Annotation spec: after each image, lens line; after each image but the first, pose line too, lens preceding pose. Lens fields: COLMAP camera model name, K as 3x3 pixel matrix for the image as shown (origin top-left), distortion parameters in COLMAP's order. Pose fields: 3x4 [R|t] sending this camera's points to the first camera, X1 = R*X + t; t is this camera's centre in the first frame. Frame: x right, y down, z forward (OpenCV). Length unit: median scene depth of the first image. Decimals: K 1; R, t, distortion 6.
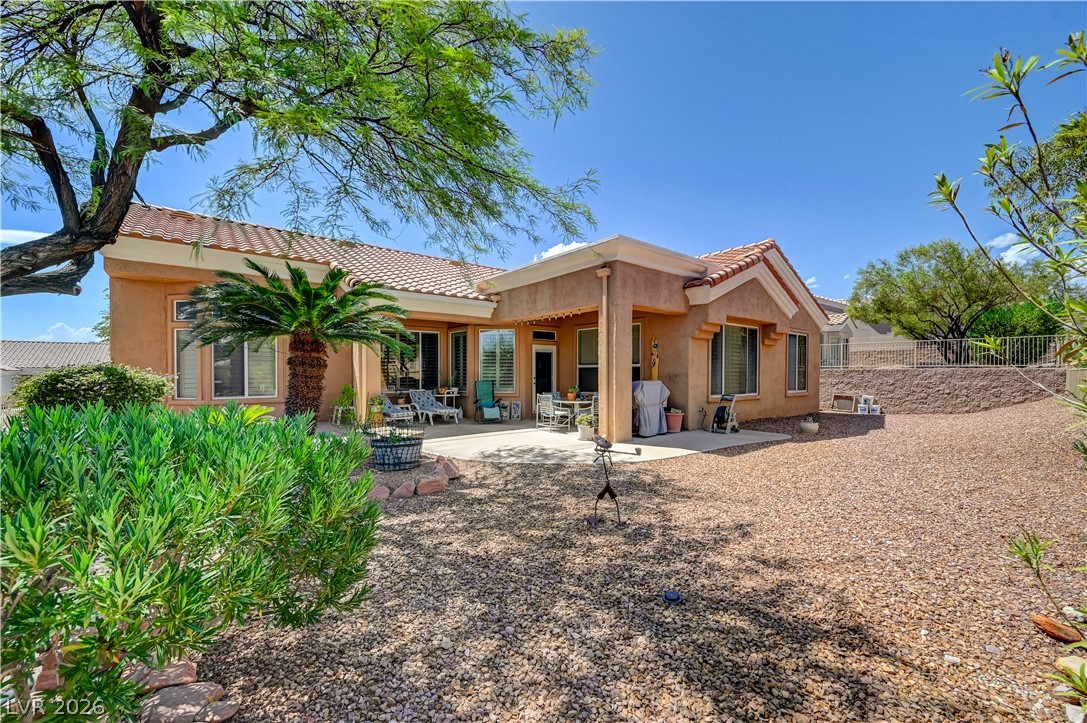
lens RADIAL K [[429.0, 0, 546.7], [0, 429.0, 369.9], [0, 0, 1]] dist [0.001605, 0.000225]
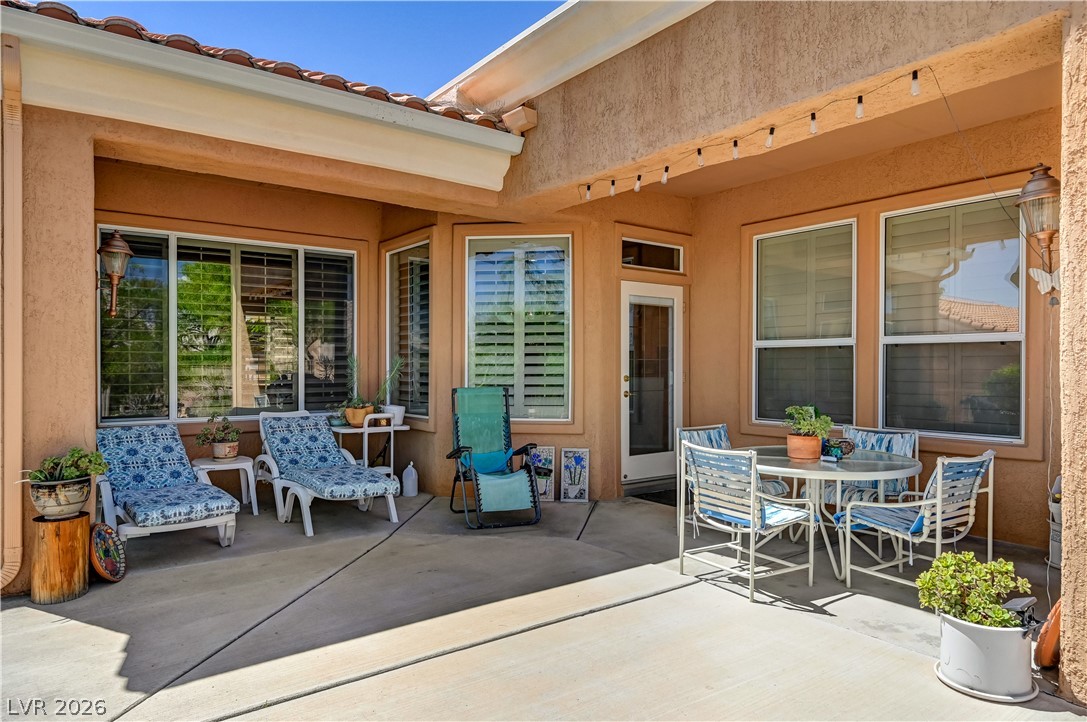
lens RADIAL K [[666.8, 0, 543.1], [0, 666.8, 361.1], [0, 0, 1]] dist [0.000375, 0.000025]
pose [[0.999107, -0.000689, -0.042253, -0.074509], [0.000725, 0.999999, 0.000853, 0.004917], [0.042253, -0.000883, 0.999107, 0.480269]]
